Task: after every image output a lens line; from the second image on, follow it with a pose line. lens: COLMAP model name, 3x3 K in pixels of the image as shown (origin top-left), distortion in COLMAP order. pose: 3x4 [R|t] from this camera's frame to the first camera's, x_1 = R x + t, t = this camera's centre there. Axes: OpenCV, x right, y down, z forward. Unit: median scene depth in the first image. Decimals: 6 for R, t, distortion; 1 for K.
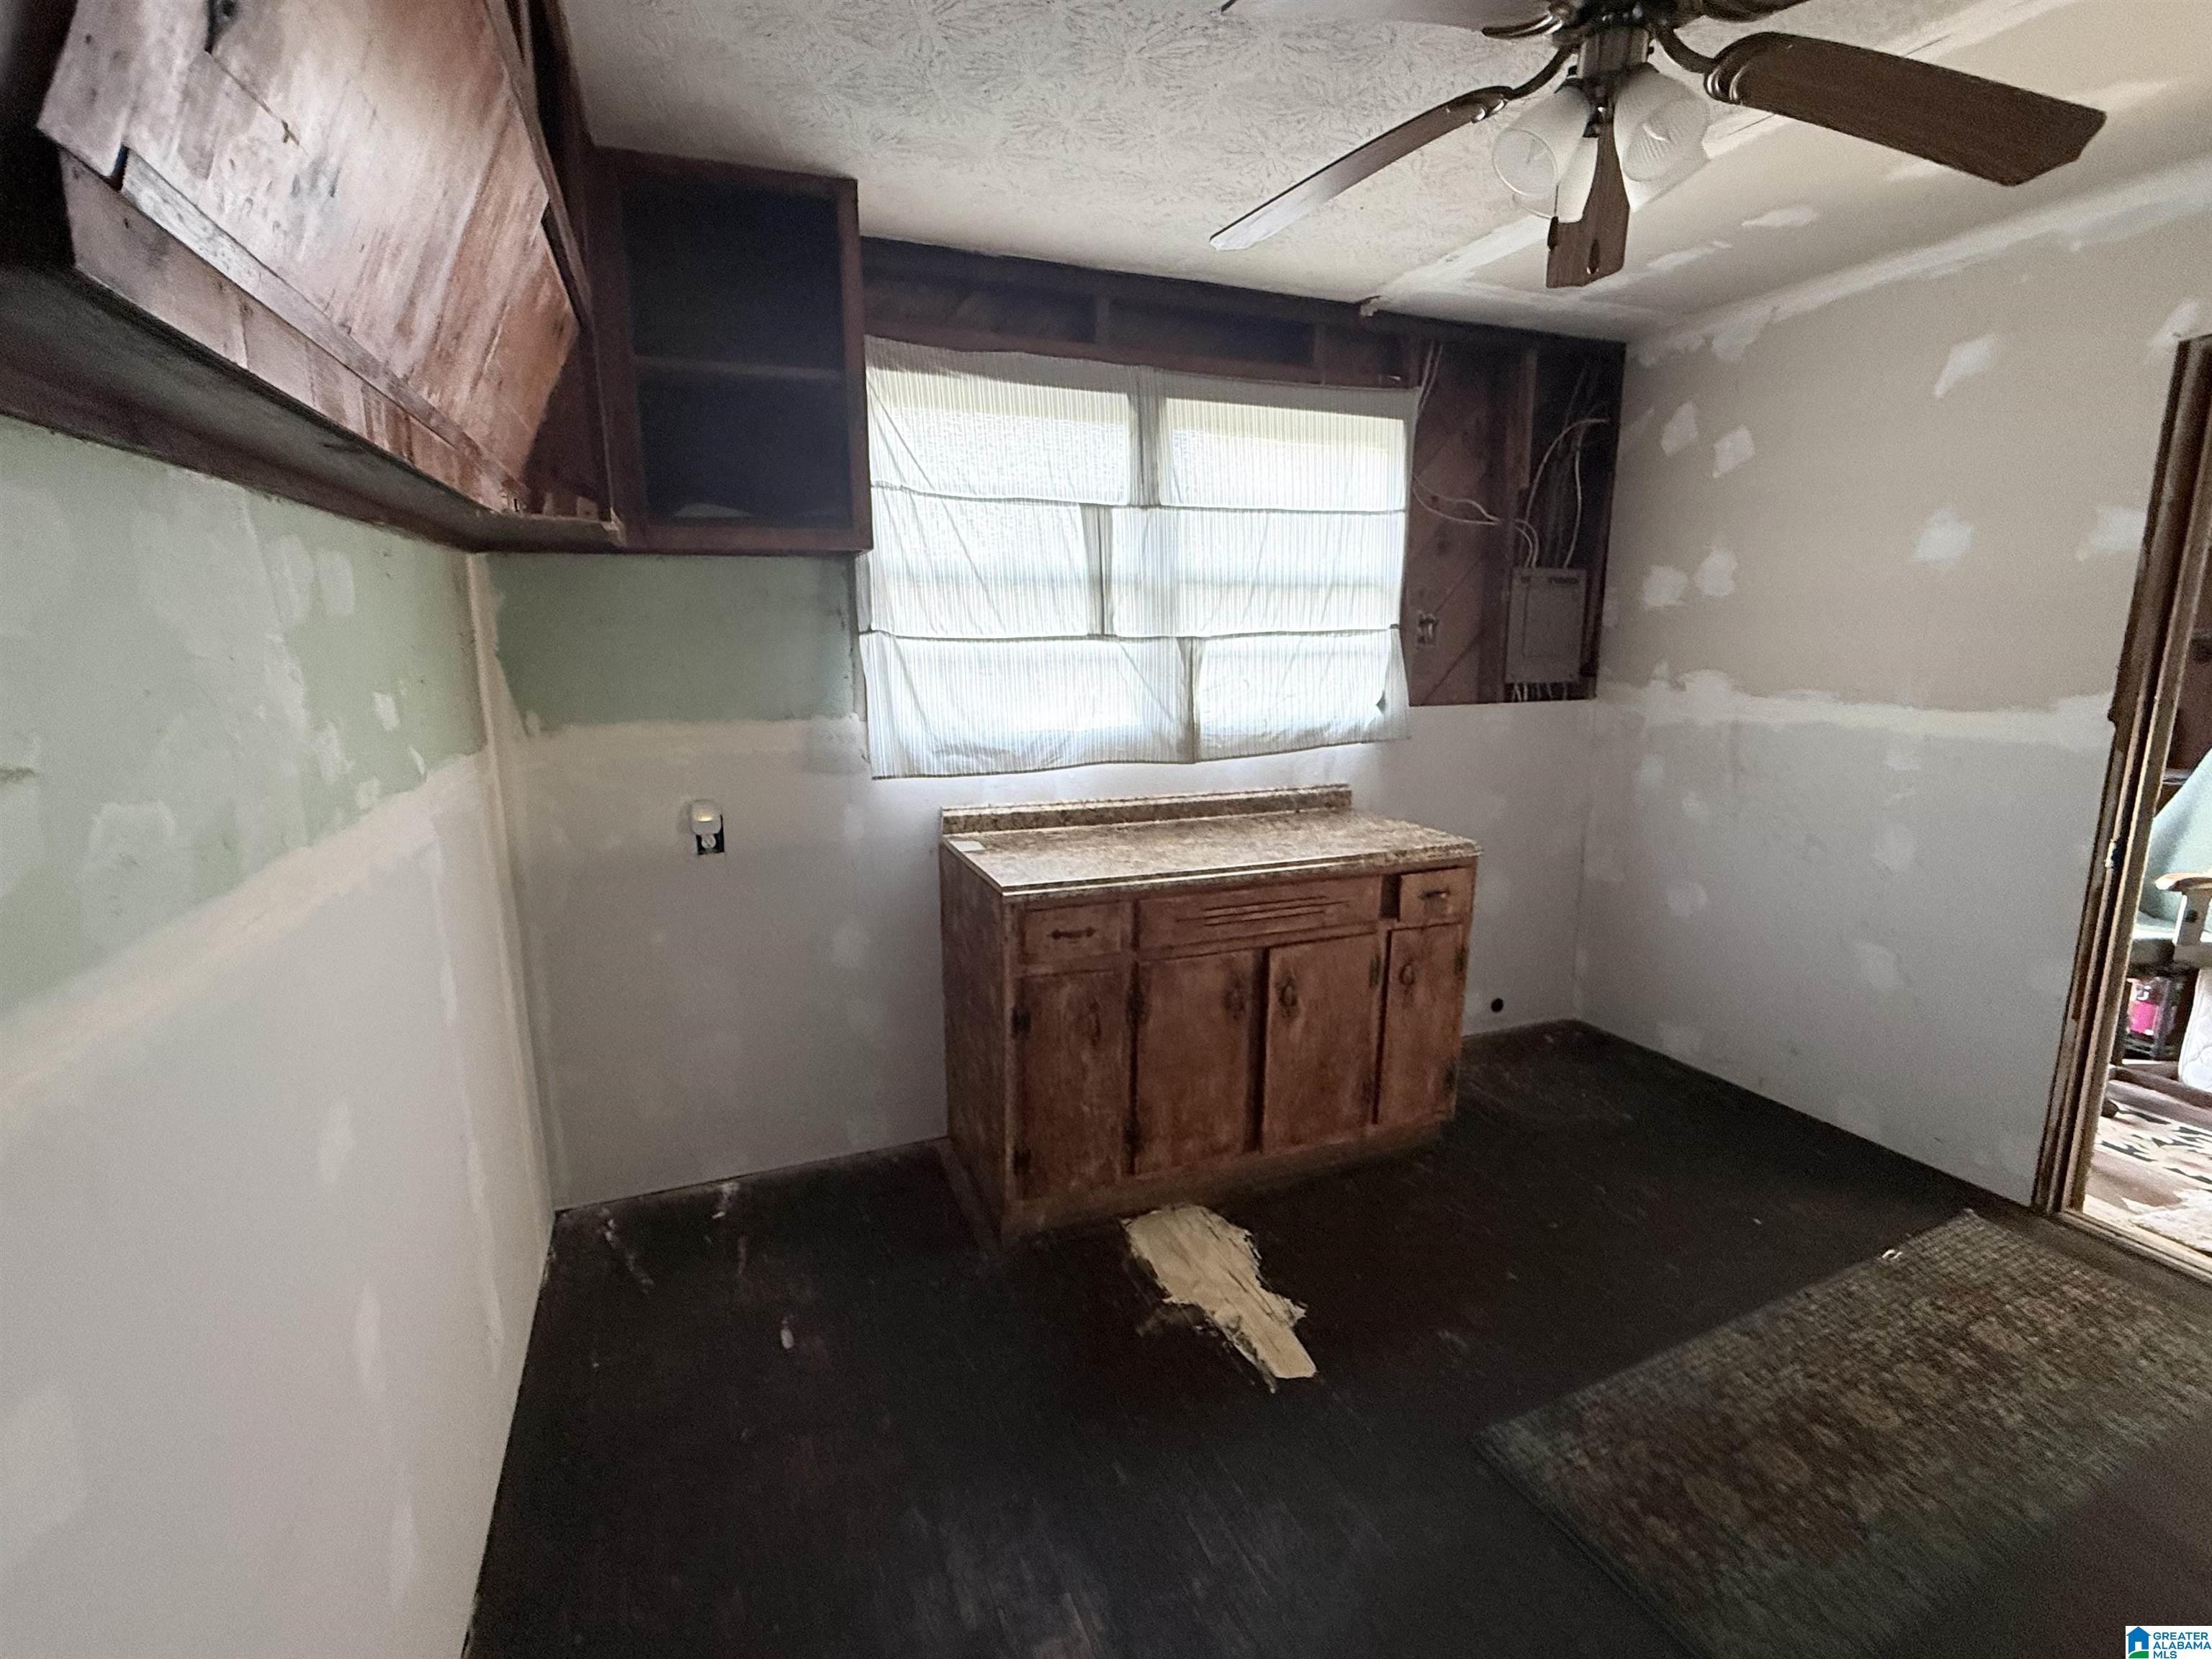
lens RADIAL K [[1014.8, 0, 1106.0], [0, 1014.8, 829.5], [0, 0, 1]] dist [0.000086, 0.000377]
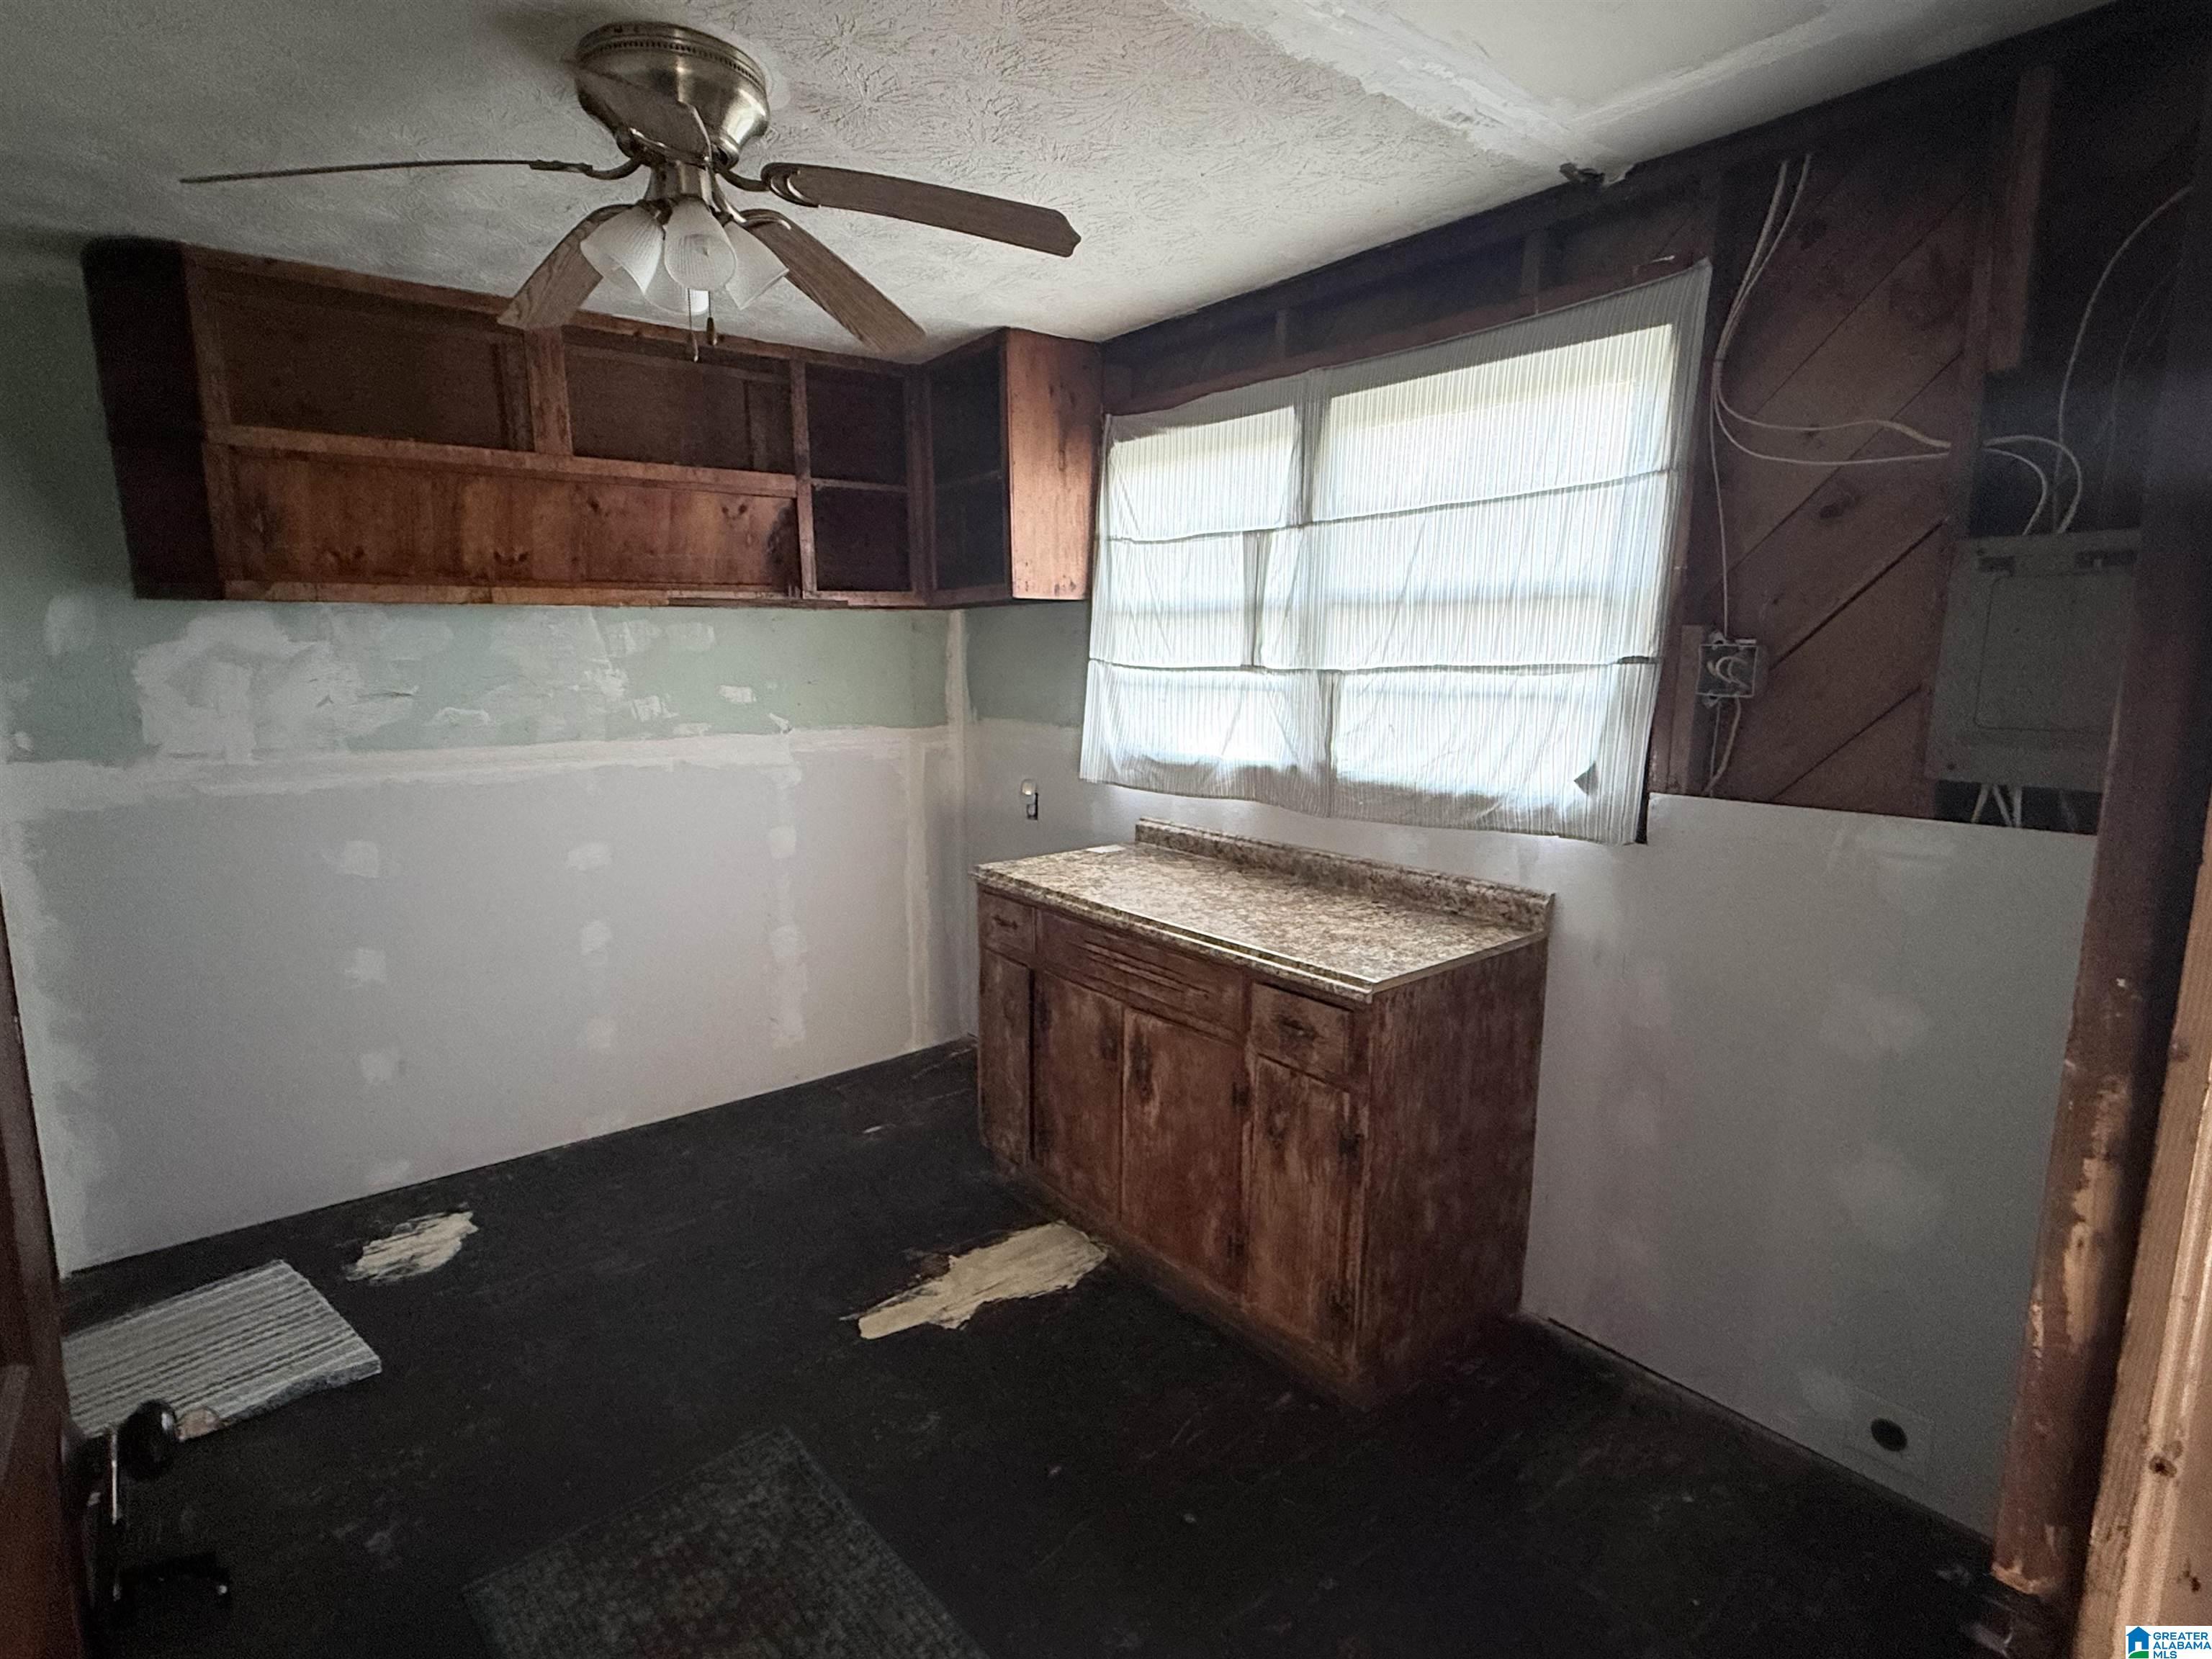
lens RADIAL K [[1117.1, 0, 1106.0], [0, 1117.1, 829.5], [0, 0, 1]] dist [0.000619, -0.000540]
pose [[0.282797, 0.153842, -0.946762, 0.971641], [-0.185987, 0.977115, 0.103220, -0.125402], [0.940975, 0.146895, 0.304938, 0.578429]]
